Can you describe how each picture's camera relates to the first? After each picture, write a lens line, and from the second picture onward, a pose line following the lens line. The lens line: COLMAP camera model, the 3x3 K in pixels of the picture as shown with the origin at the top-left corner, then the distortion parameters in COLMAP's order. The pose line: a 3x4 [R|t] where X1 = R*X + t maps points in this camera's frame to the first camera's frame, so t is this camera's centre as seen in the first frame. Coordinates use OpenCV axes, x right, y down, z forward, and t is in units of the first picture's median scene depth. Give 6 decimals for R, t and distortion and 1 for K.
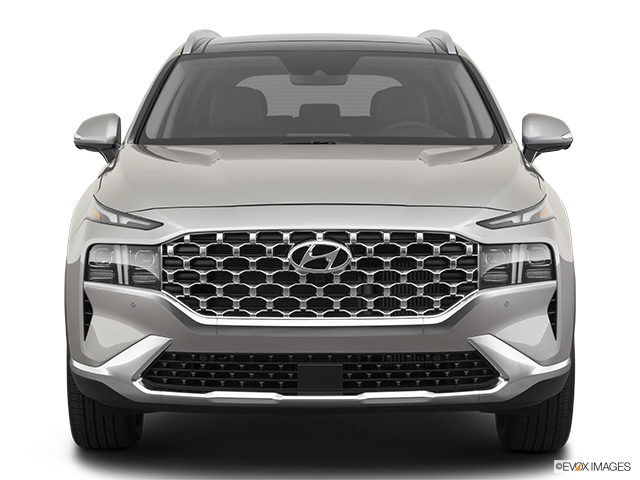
lens RADIAL K [[1537.9, 0, 319.9], [0, 1537.9, 236.9], [0, 0, 1]] dist [0.342578, 0.000000]
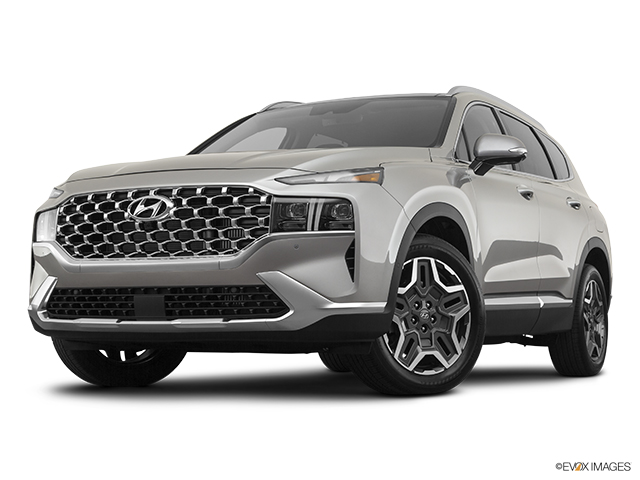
lens RADIAL K [[1200.4, 0, 318.3], [0, 1200.4, 238.0], [0, 0, 1]] dist [-0.026600, 0.000000]
pose [[0.892949, -0.030894, -0.449097, 0.550161], [-0.032905, 0.990494, -0.133563, 0.159569], [0.448955, 0.134043, 0.883443, 0.206570]]
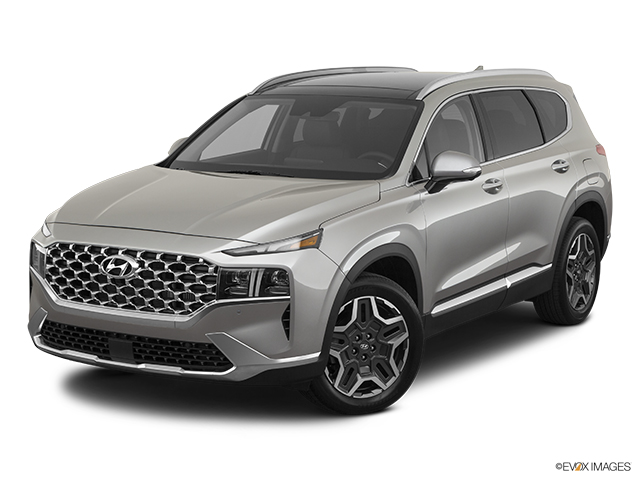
lens RADIAL K [[1346.8, 0, 320.3], [0, 1346.8, 239.5], [0, 0, 1]] dist [-0.038292, 0.000000]
pose [[0.849561, 0.075895, -0.522001, 0.808053], [-0.041144, 0.996114, 0.077867, -0.117207], [0.525883, -0.044676, 0.849383, 0.029565]]
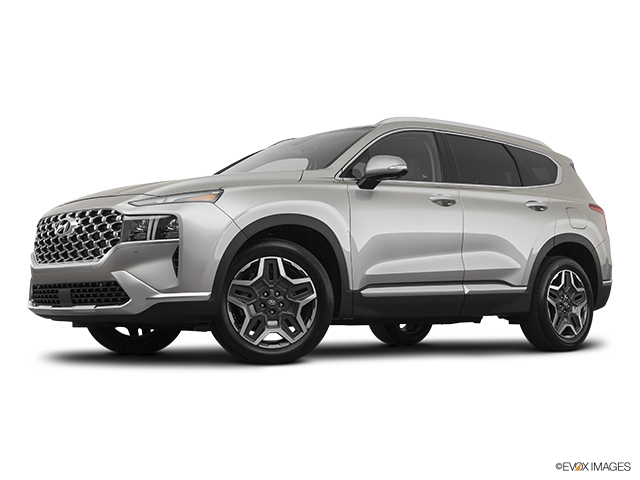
lens RADIAL K [[930.1, 0, 319.8], [0, 930.1, 243.9], [0, 0, 1]] dist [-0.016394, 0.000000]
pose [[0.667381, -0.052042, -0.742896, 0.963657], [-0.049080, 0.992313, -0.113605, 0.135481], [0.743097, 0.112279, 0.659697, 0.517116]]
